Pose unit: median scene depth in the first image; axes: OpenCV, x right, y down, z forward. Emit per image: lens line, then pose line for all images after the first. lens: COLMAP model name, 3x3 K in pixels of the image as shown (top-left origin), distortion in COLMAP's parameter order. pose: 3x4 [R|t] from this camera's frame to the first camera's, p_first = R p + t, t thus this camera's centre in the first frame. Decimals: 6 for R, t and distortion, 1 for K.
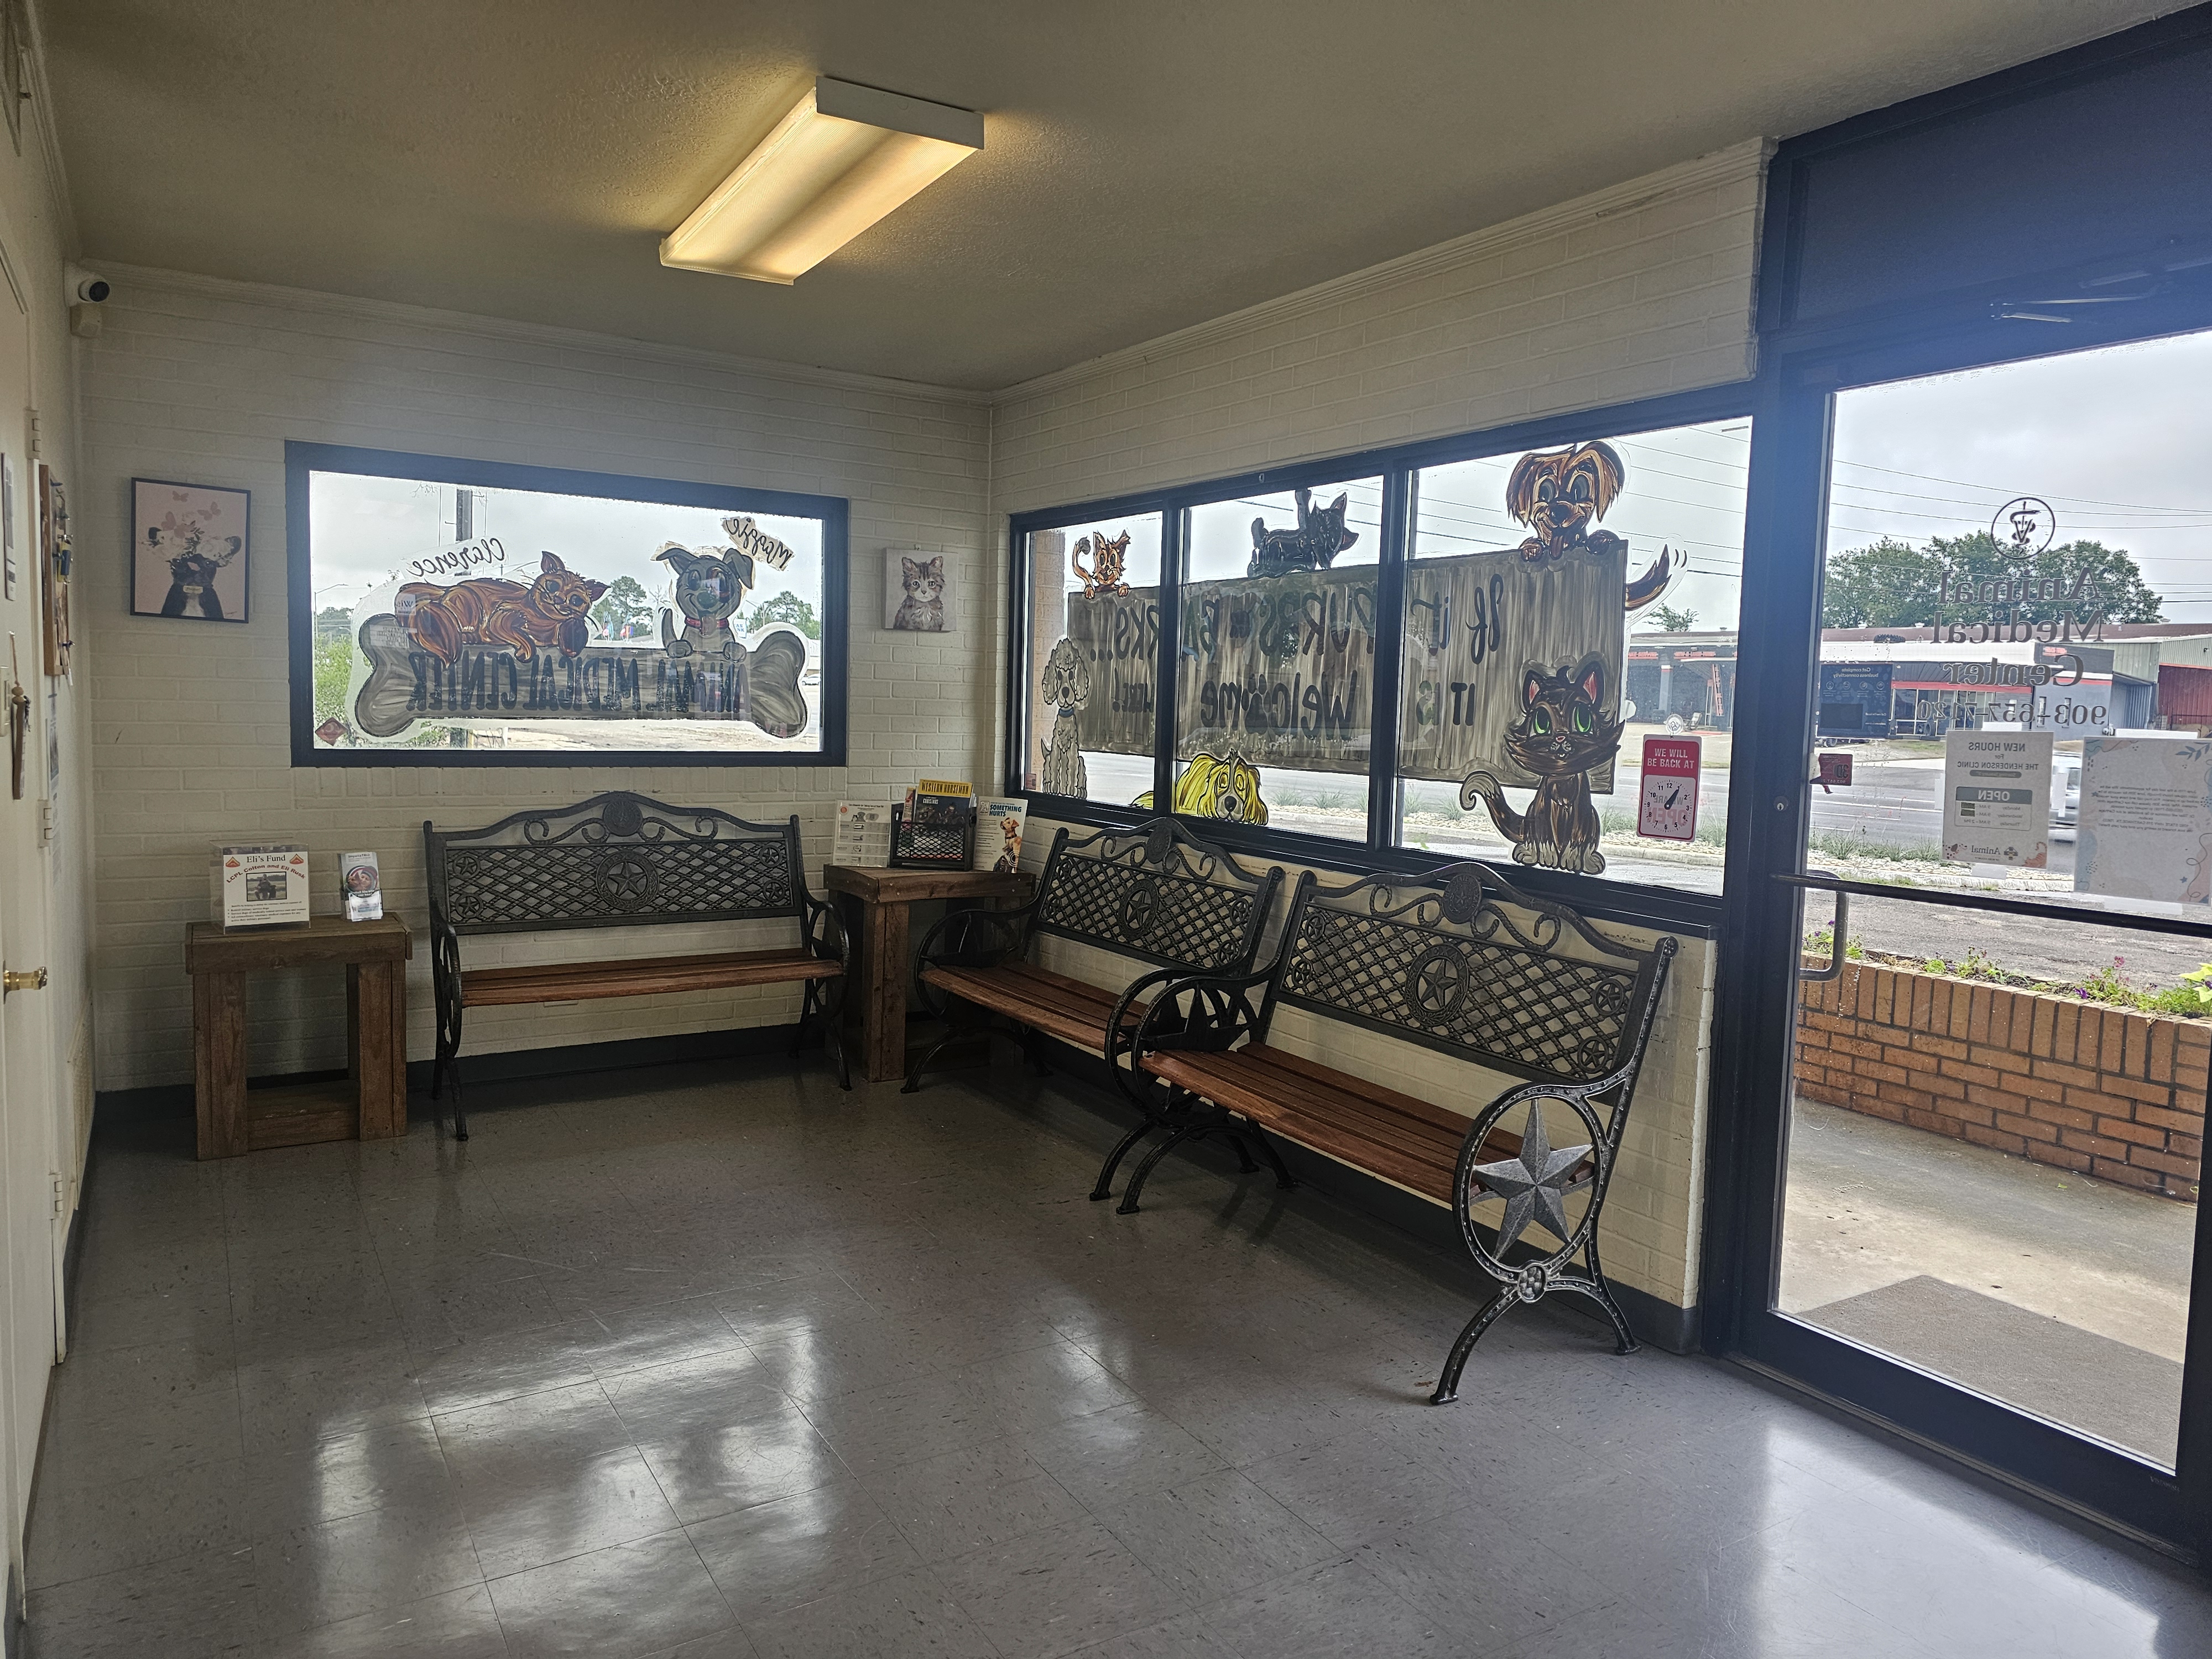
lens RADIAL K [[1486.8, 0, 1117.2], [0, 1486.8, 812.8], [0, 0, 1]] dist [0.046206, -0.025056]
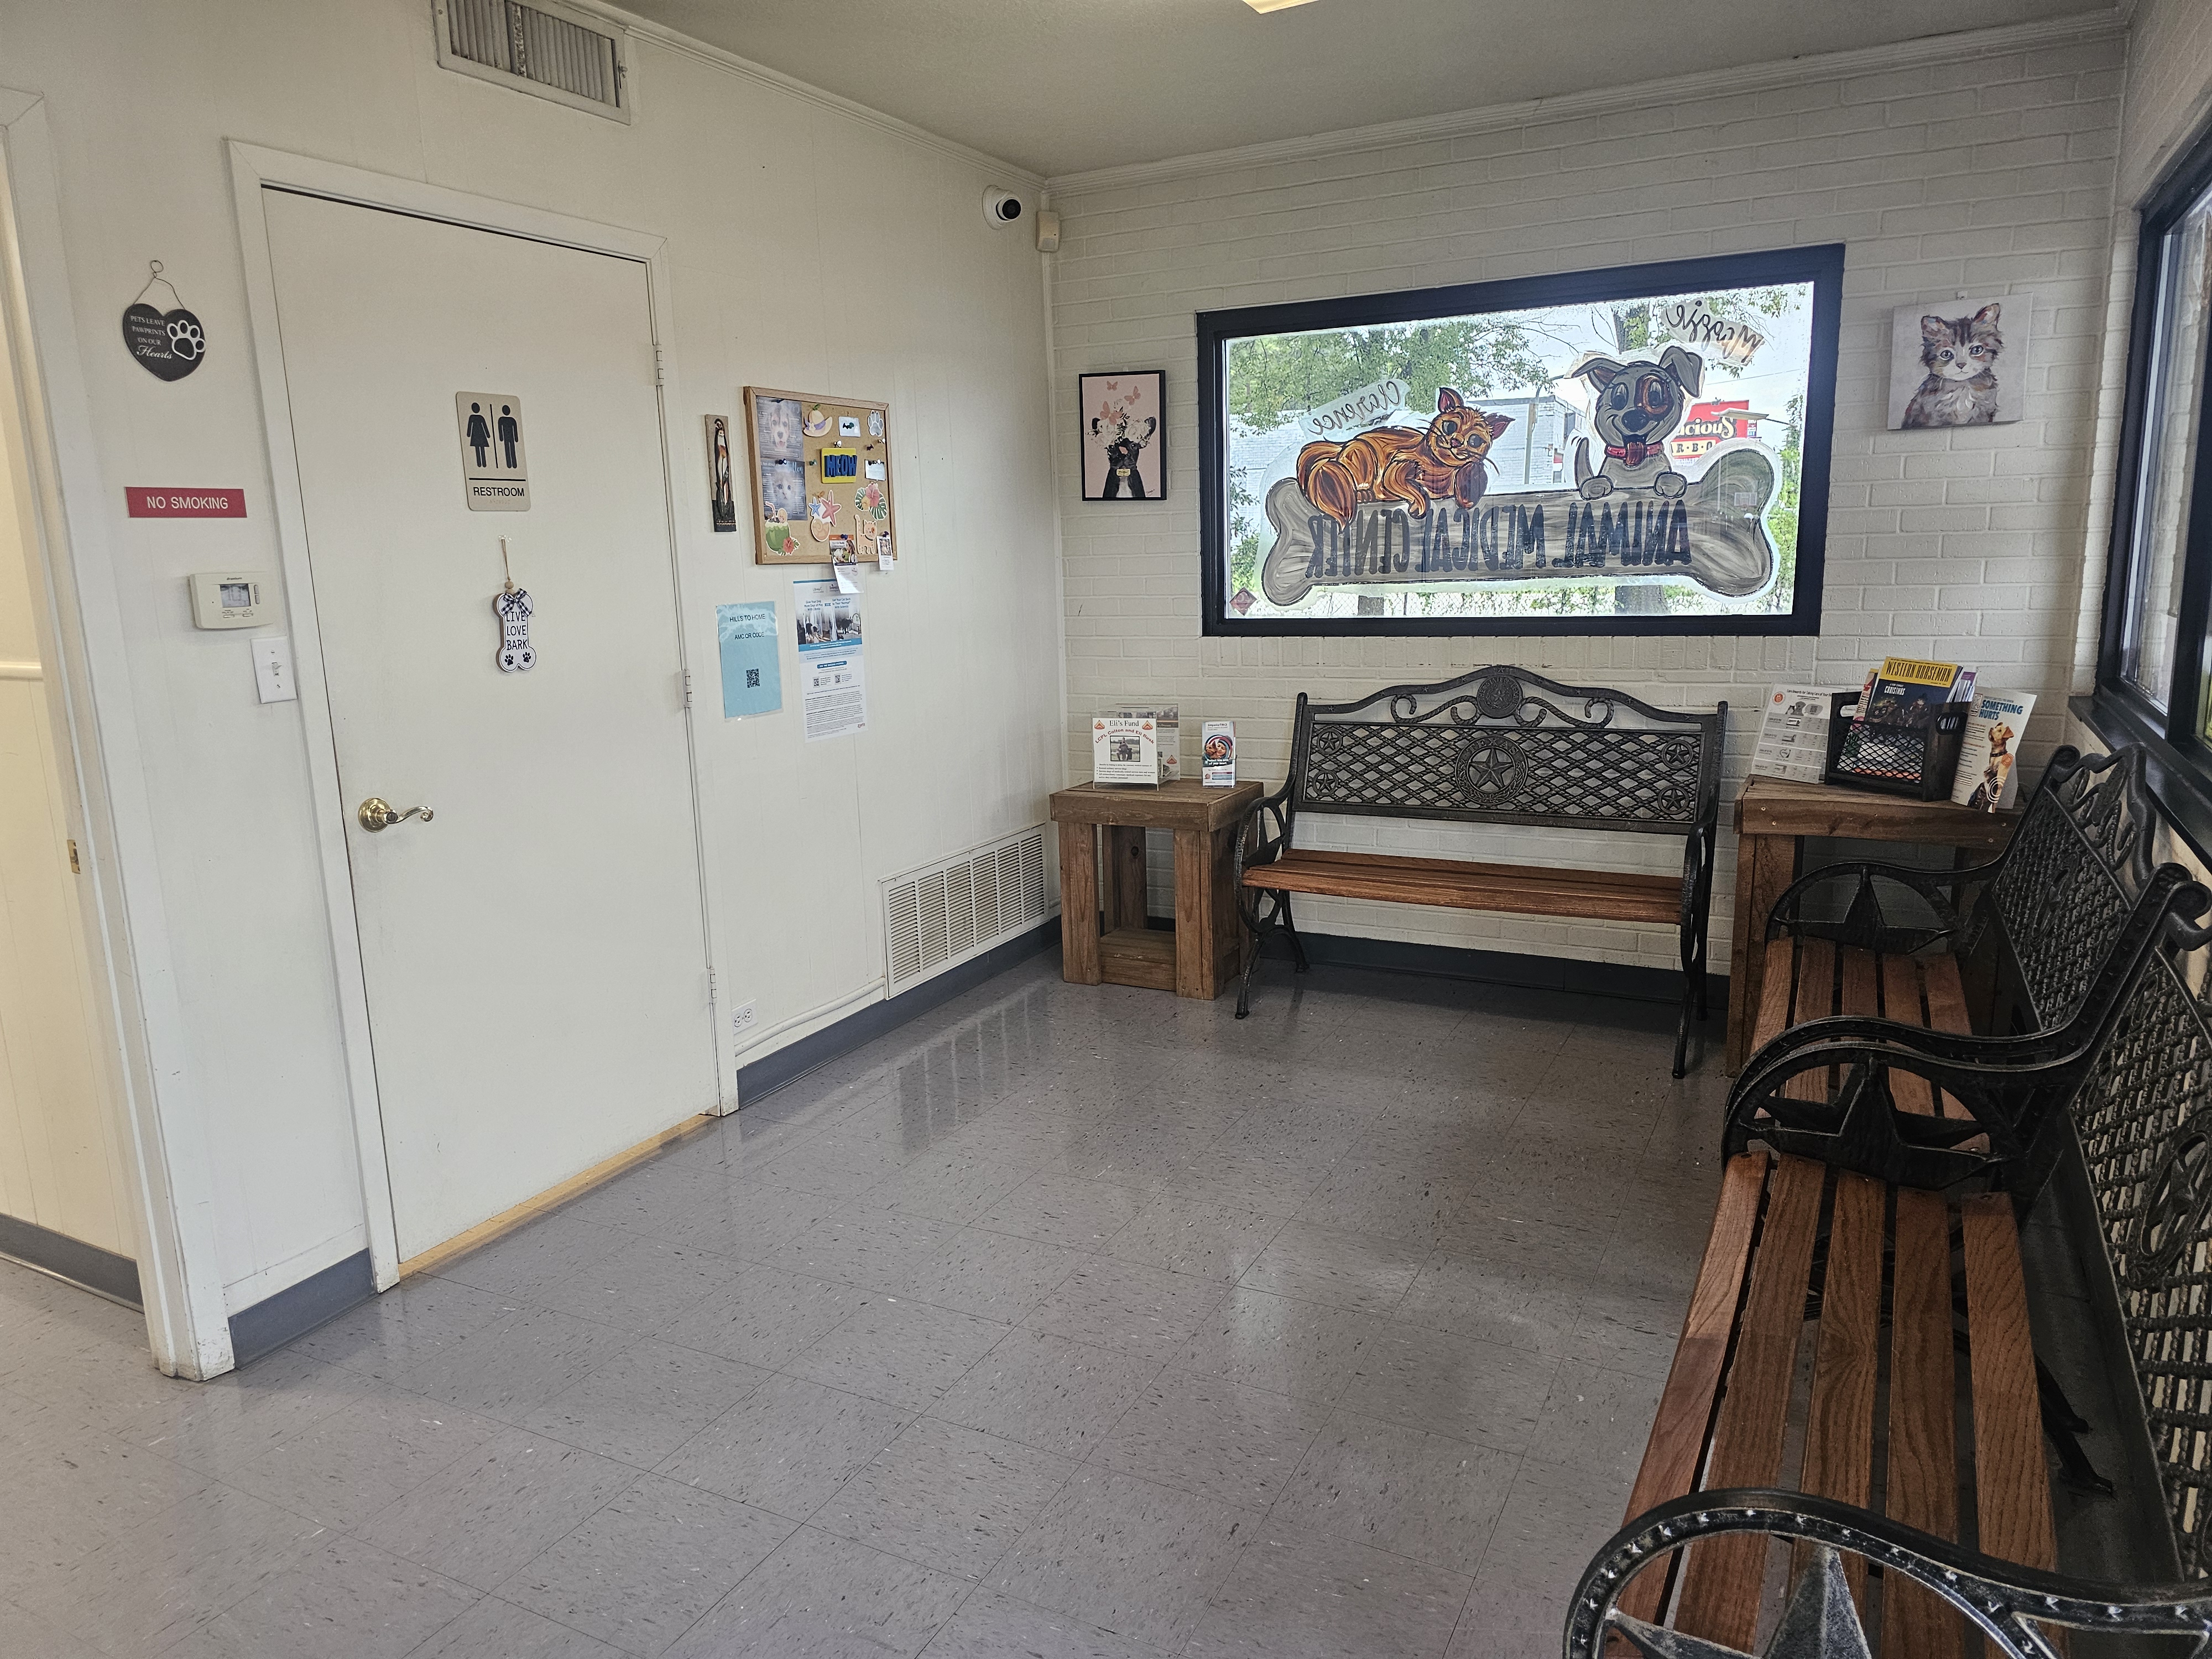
lens RADIAL K [[1486.8, 0, 1112.0], [0, 1486.8, 848.6], [0, 0, 1]] dist [0.046206, -0.025056]
pose [[0.510635, 0.132729, -0.849491, 0.296662], [-0.024629, 0.989865, 0.139857, -0.024916], [0.859445, -0.050494, 0.508728, 0.373338]]
